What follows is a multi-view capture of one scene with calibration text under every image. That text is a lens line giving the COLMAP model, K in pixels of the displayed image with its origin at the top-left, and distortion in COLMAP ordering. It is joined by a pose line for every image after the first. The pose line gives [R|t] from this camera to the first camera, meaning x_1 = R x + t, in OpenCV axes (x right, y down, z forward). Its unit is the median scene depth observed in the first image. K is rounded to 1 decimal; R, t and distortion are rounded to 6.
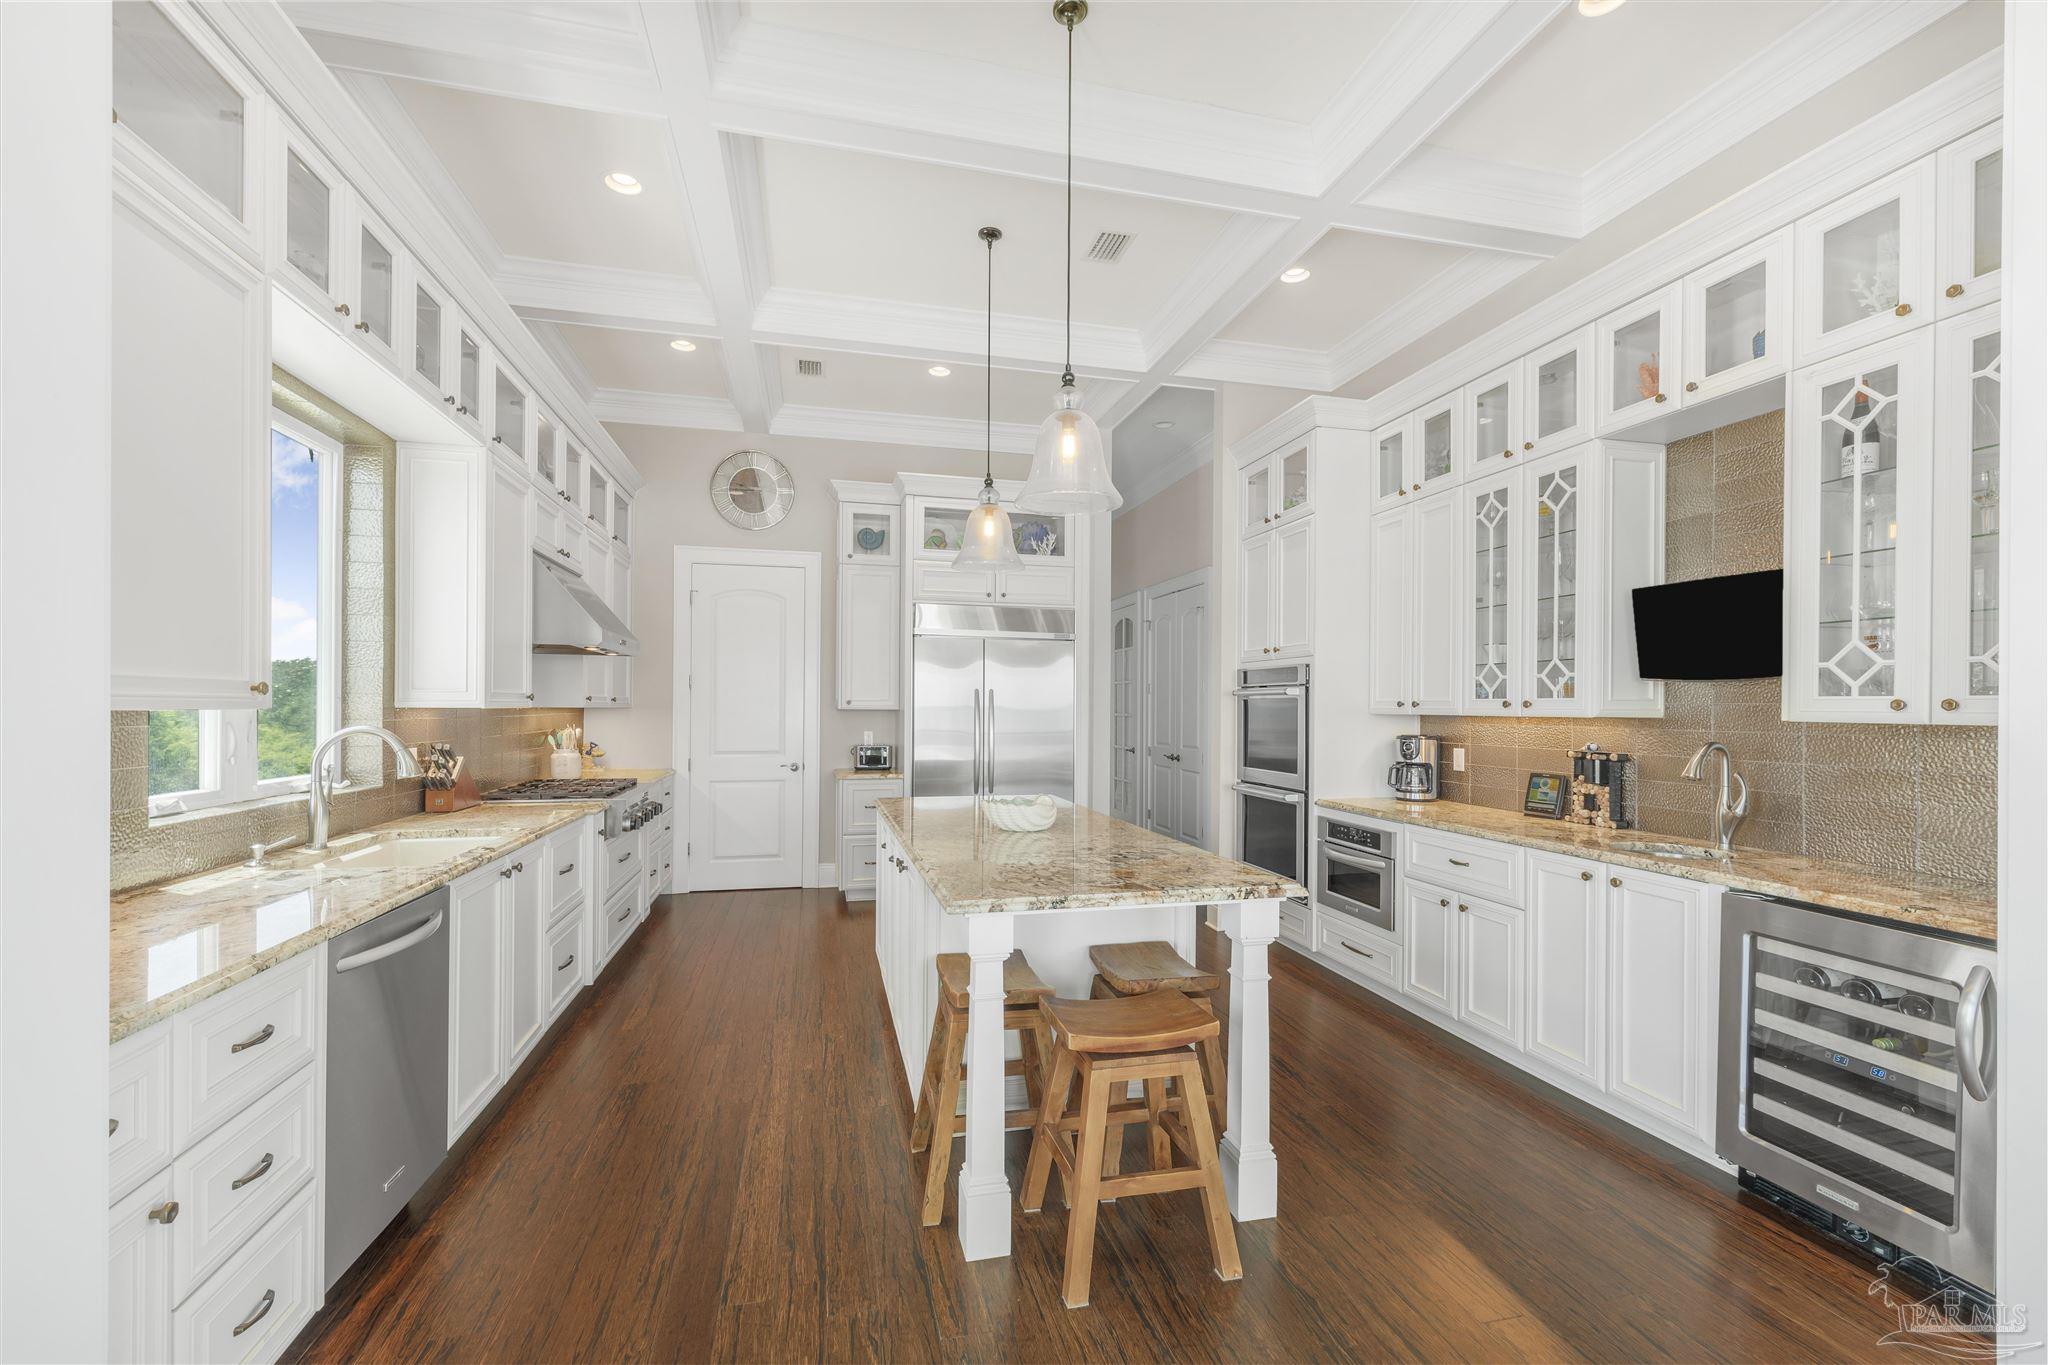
lens RADIAL K [[879.5, 0, 1030.7], [0, 879.5, 699.0], [0, 0, 1]] dist [0.028856, 0.000271]
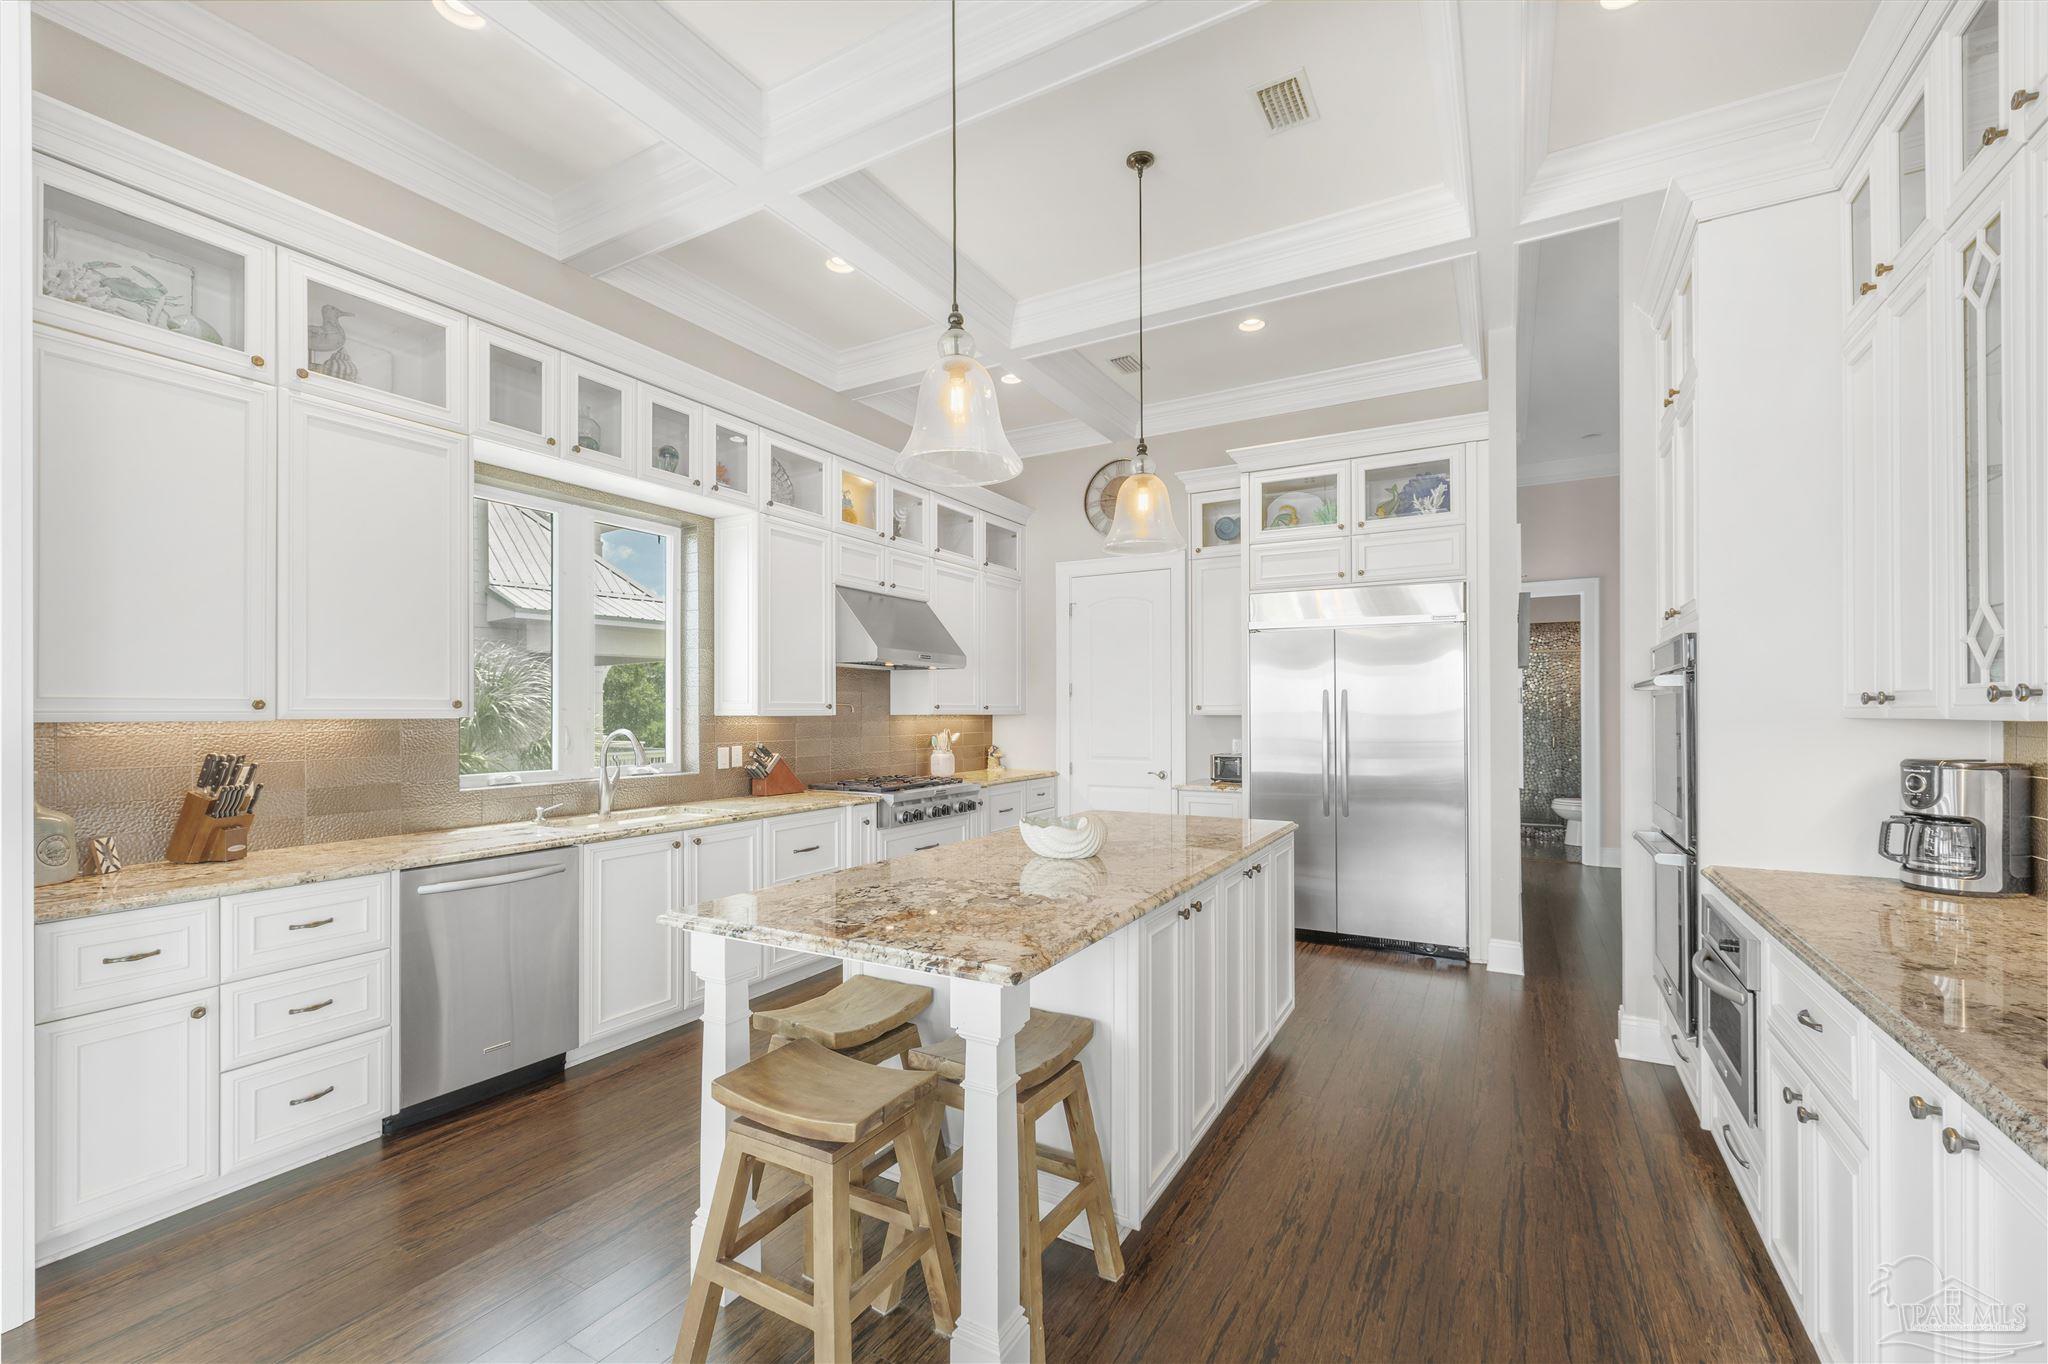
lens RADIAL K [[879.5, 0, 1040.4], [0, 879.5, 699.9], [0, 0, 1]] dist [0.028856, 0.000271]
pose [[0.721164, -0.018030, -0.692530, 0.325297], [0.014023, 0.999836, -0.011428, 0.004420], [0.692623, -0.001470, 0.721298, 0.216734]]
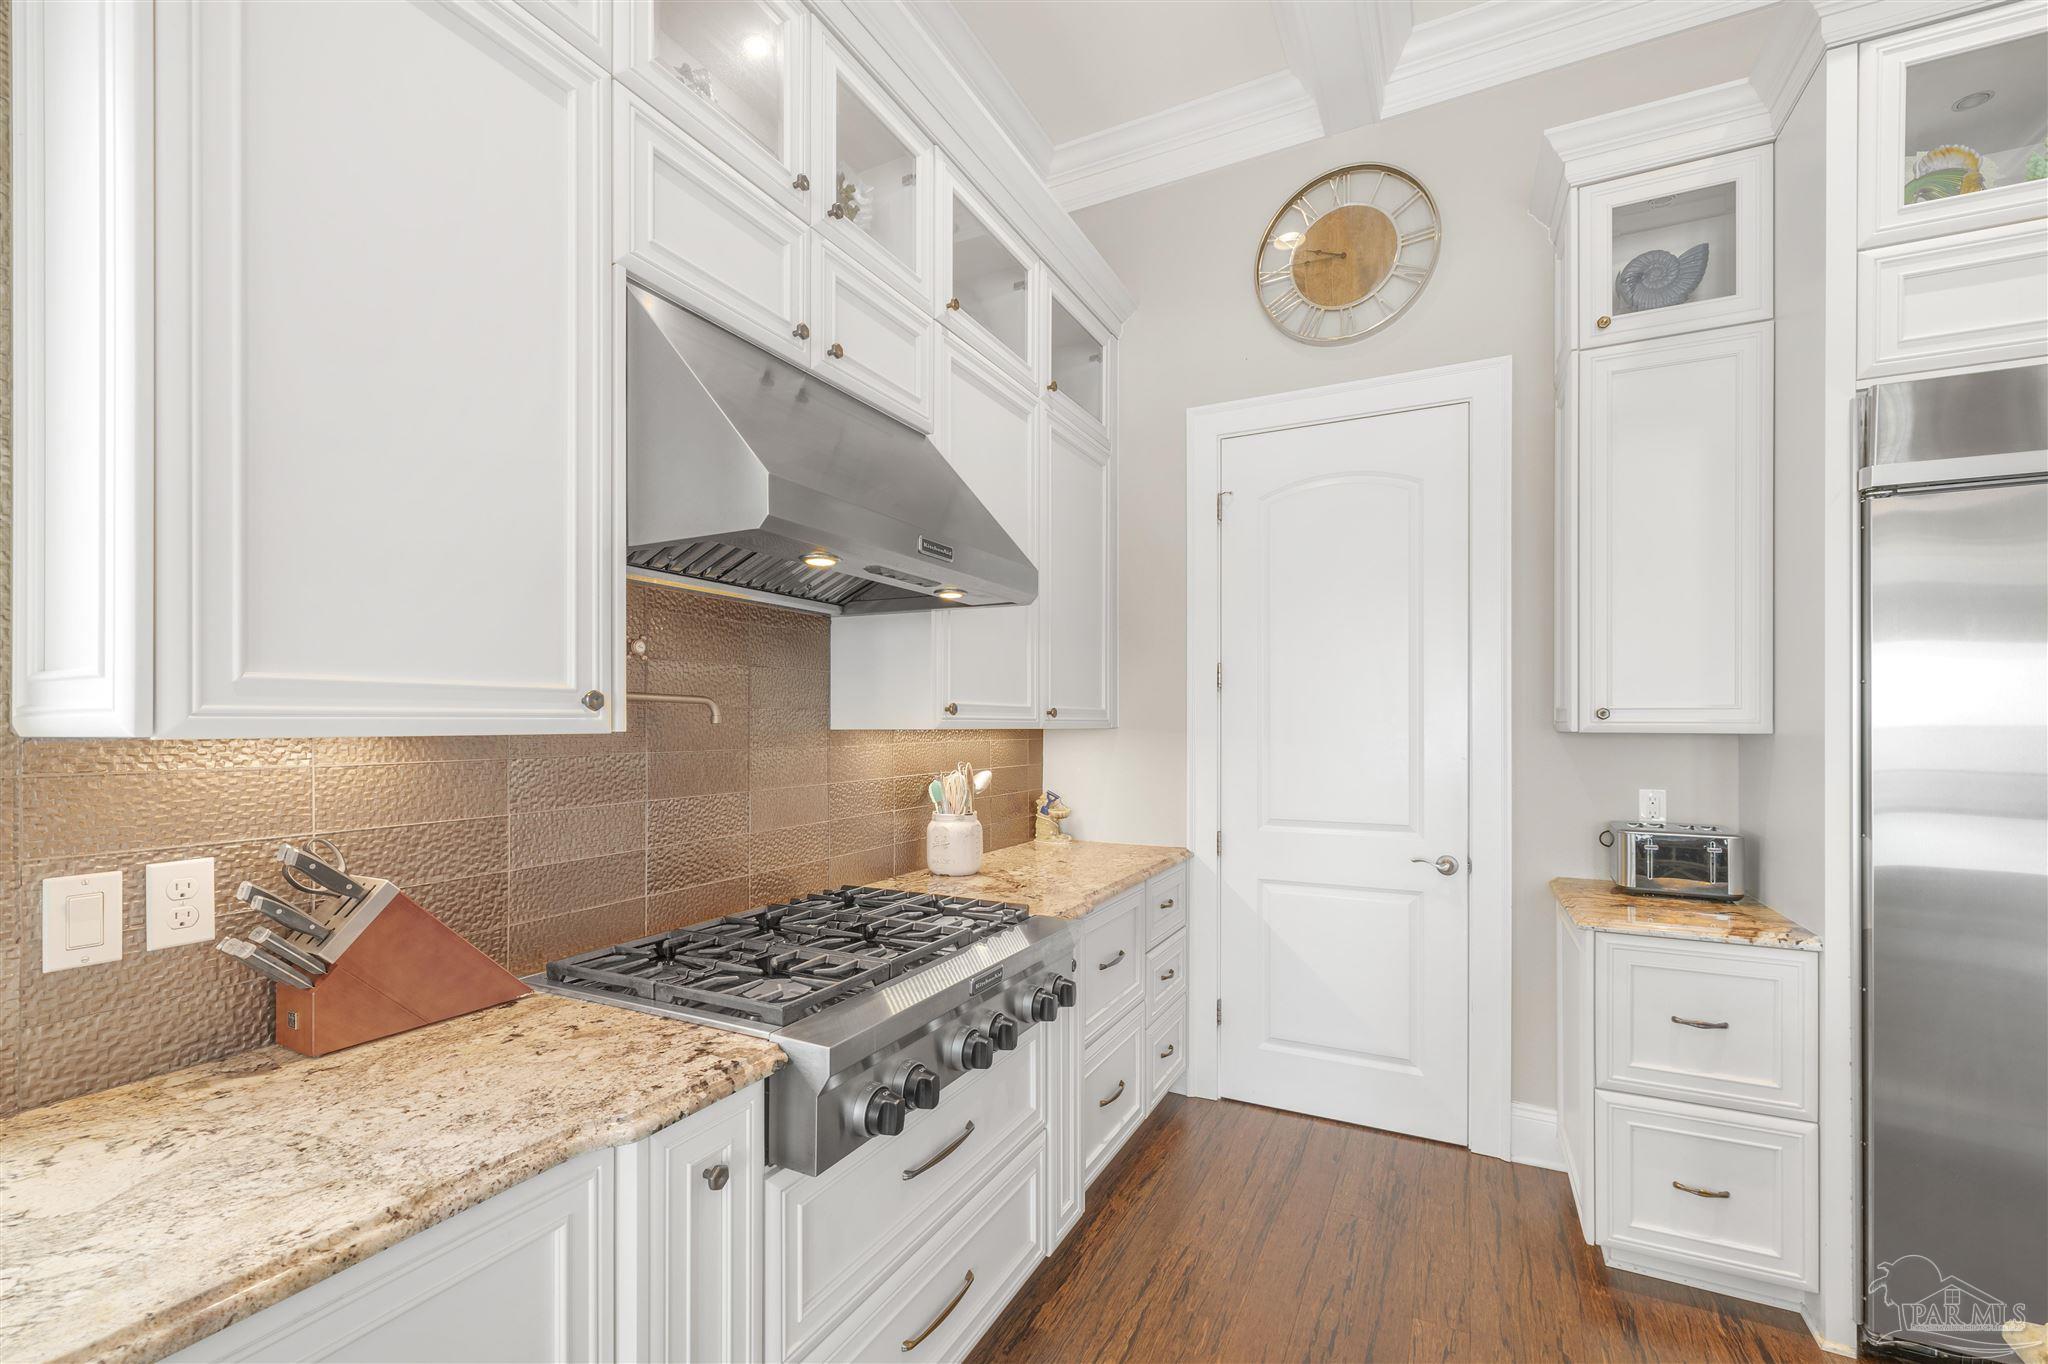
lens RADIAL K [[879.5, 0, 1041.3], [0, 879.5, 725.6], [0, 0, 1]] dist [0.028856, 0.000271]
pose [[0.758377, -0.002452, -0.651811, -0.141563], [0.008566, 0.999944, 0.006205, 0.004187], [0.651760, -0.010289, 0.758356, 0.567425]]
